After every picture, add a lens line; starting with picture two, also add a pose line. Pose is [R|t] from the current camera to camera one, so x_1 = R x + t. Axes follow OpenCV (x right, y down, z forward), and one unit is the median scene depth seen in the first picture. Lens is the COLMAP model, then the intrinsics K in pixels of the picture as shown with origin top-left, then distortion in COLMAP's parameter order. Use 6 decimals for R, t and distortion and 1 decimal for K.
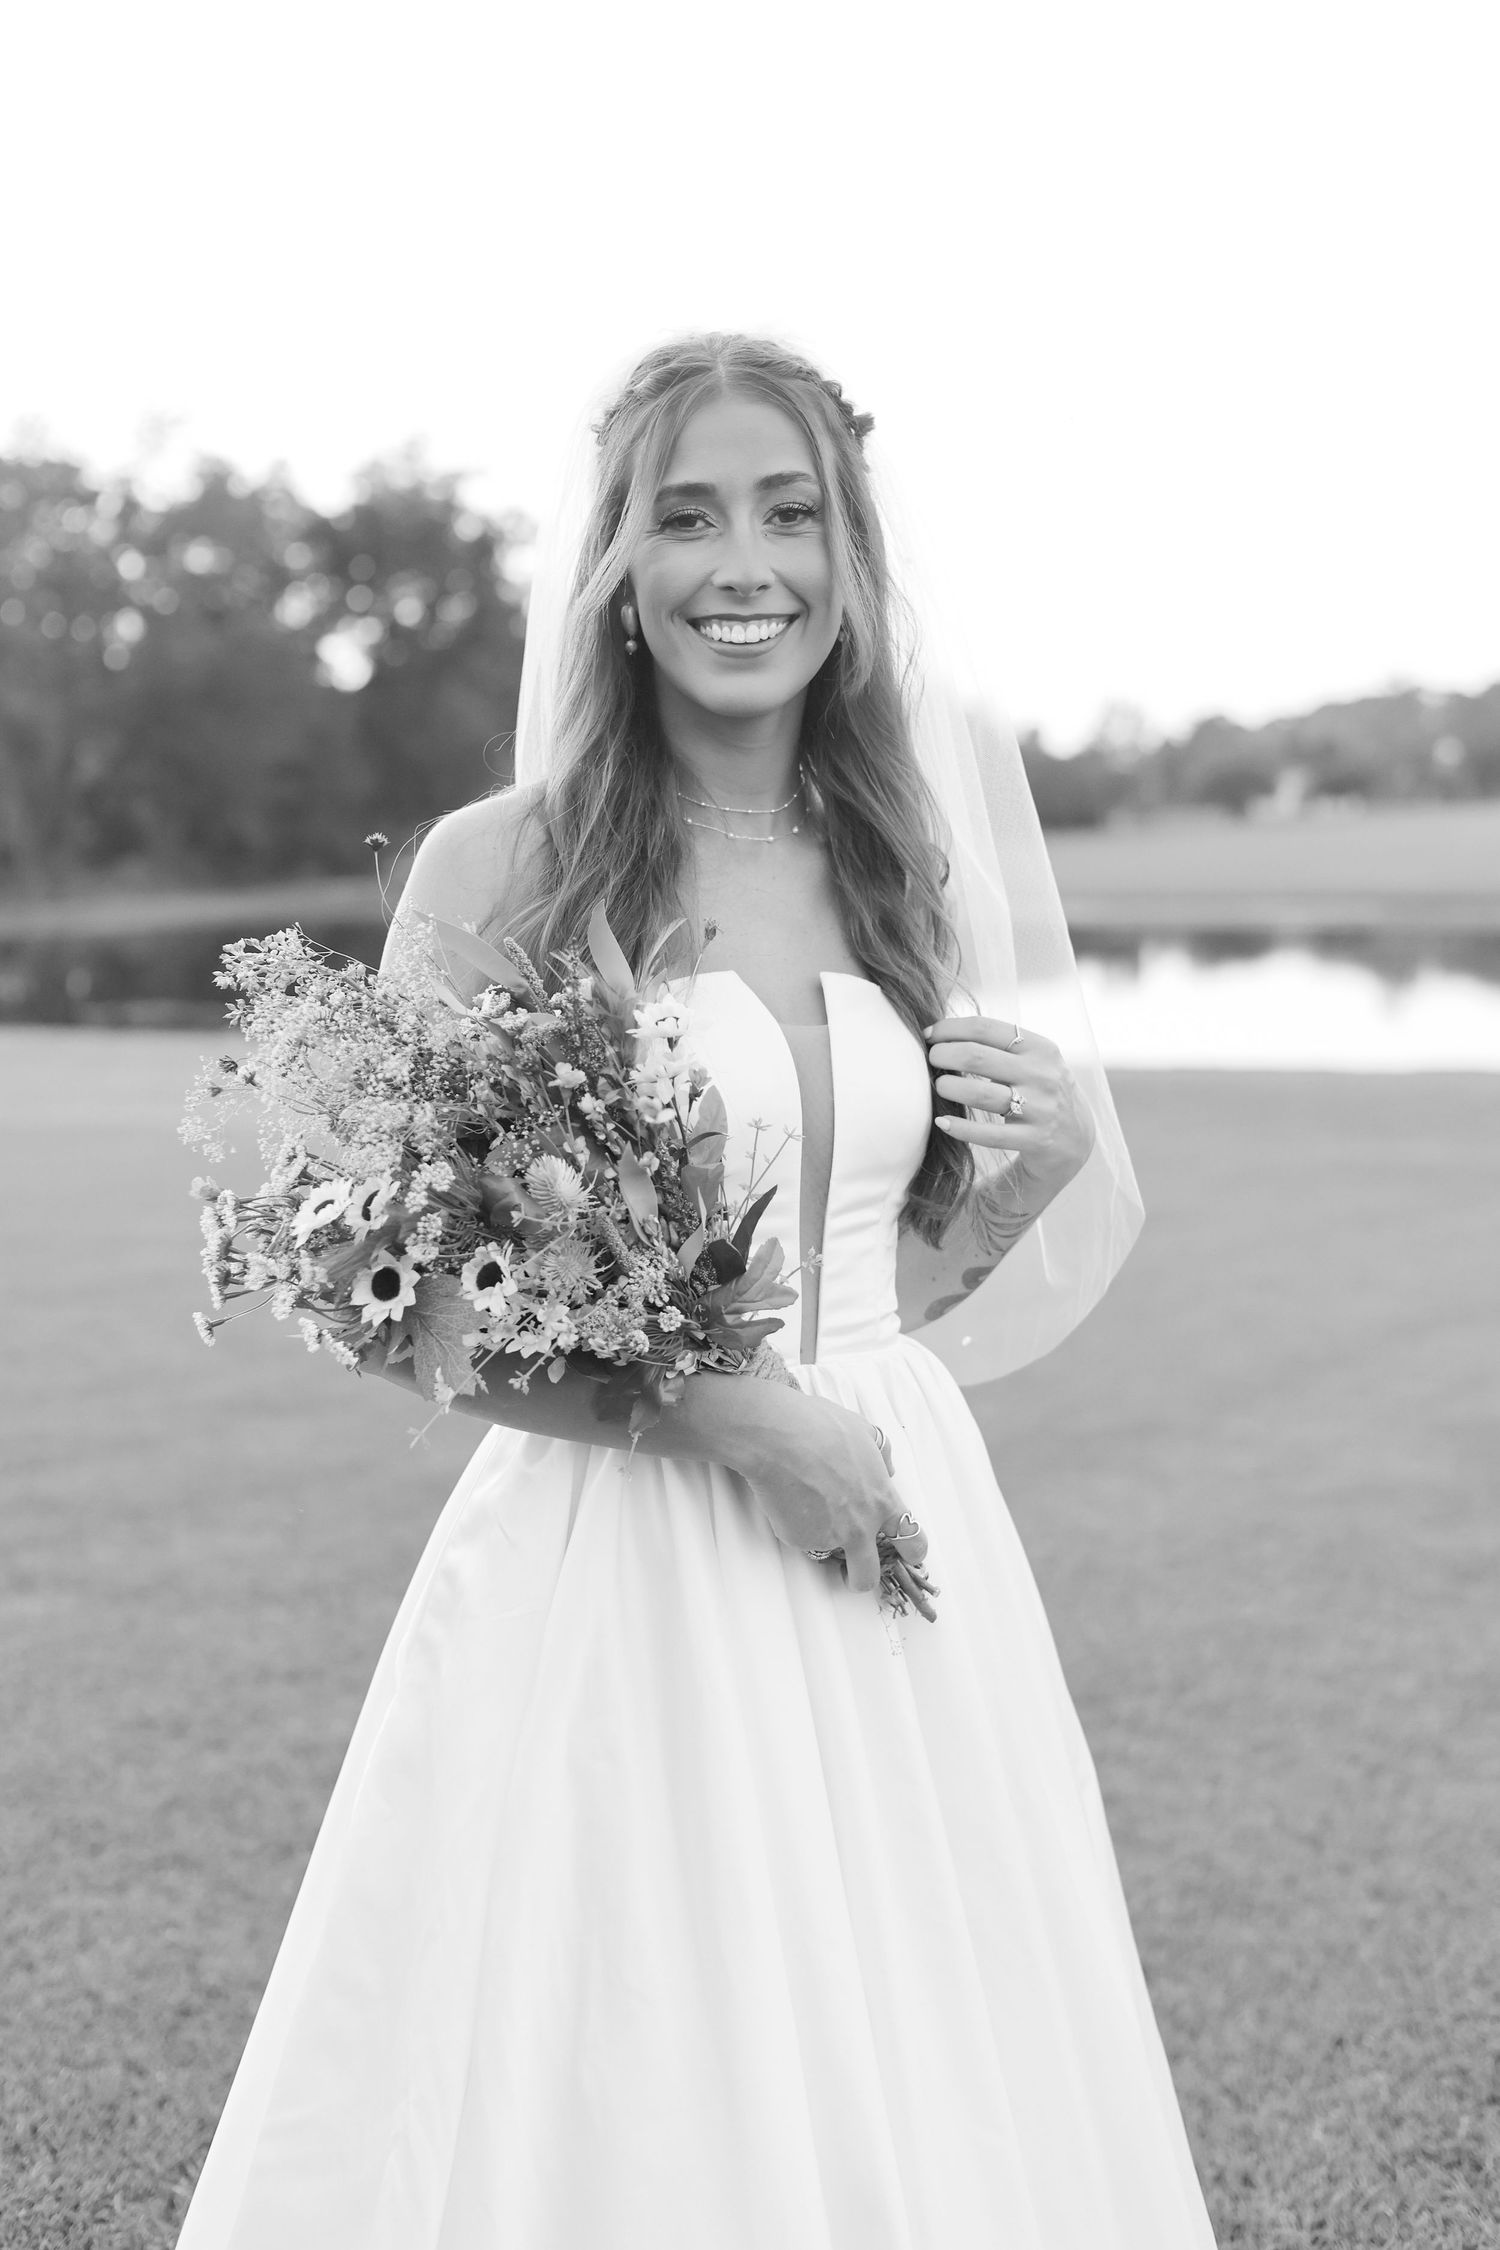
lens RADIAL K [[3143.8, 0, 869.9], [0, 3143.8, 1114.0], [0, 0, 1]] dist [-0.003288, 0.000000]
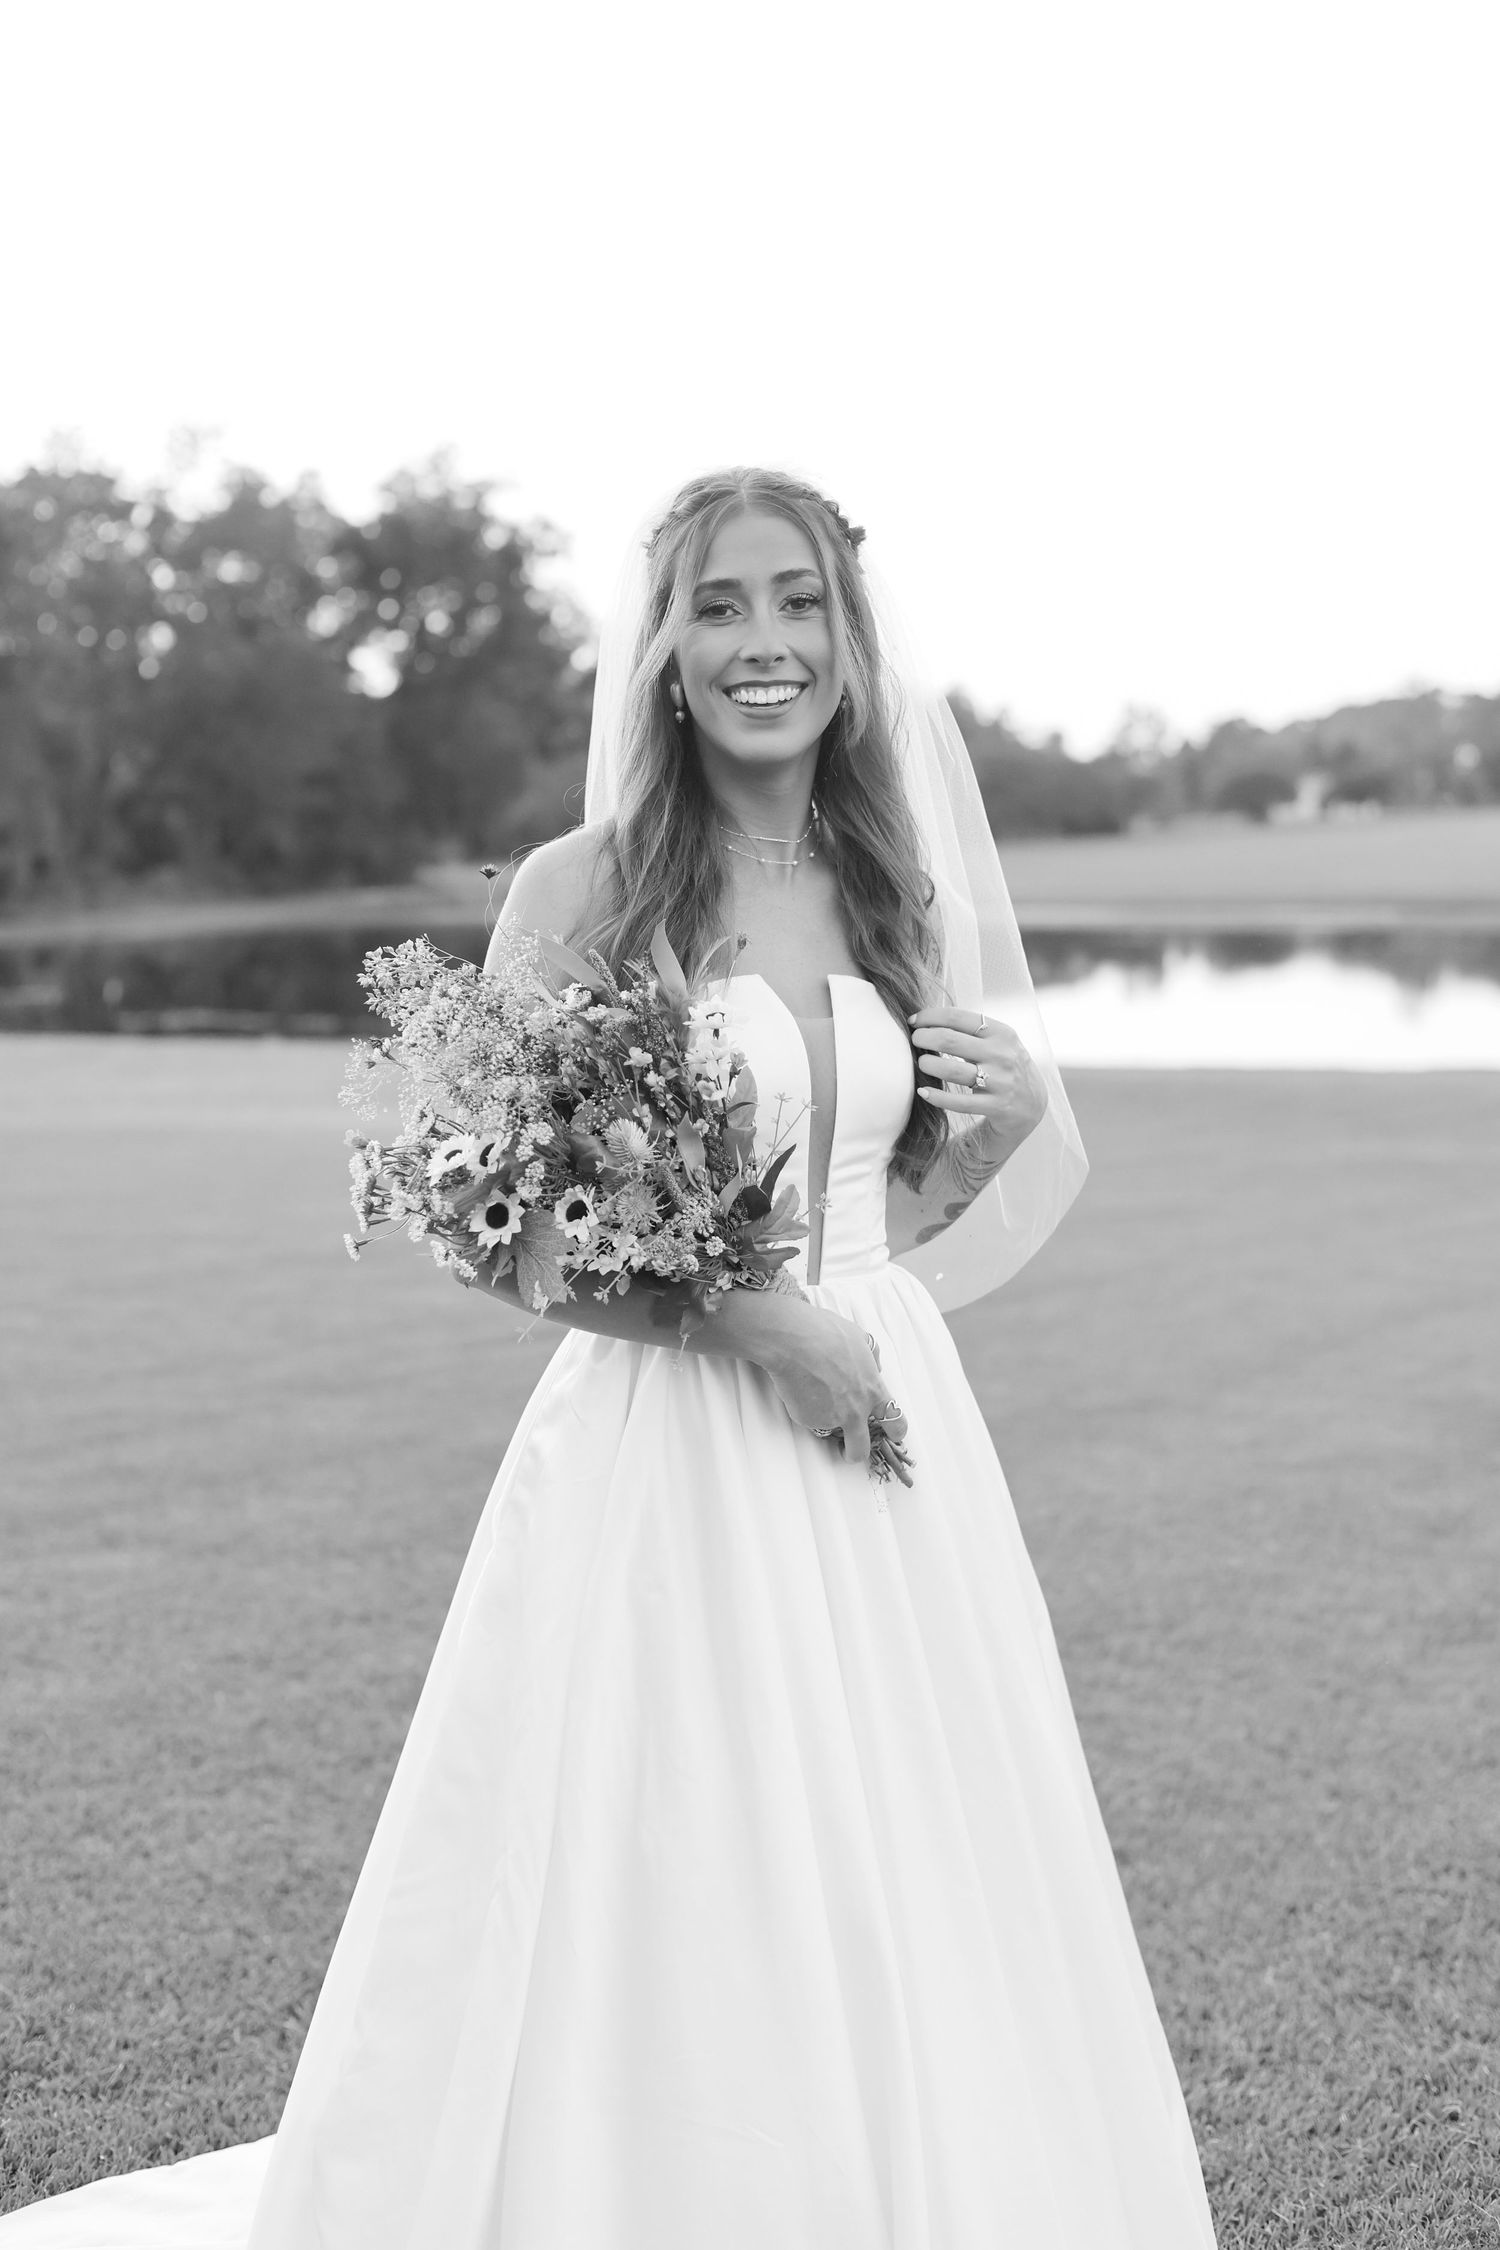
lens RADIAL K [[3143.8, 0, 750.6], [0, 3143.8, 1132.5], [0, 0, 1]] dist [-0.003288, 0.000000]
pose [[0.998920, -0.001458, -0.046449, 0.004140], [0.001655, 0.999990, 0.004210, 0.005049], [0.046442, -0.004283, 0.998912, -0.112958]]
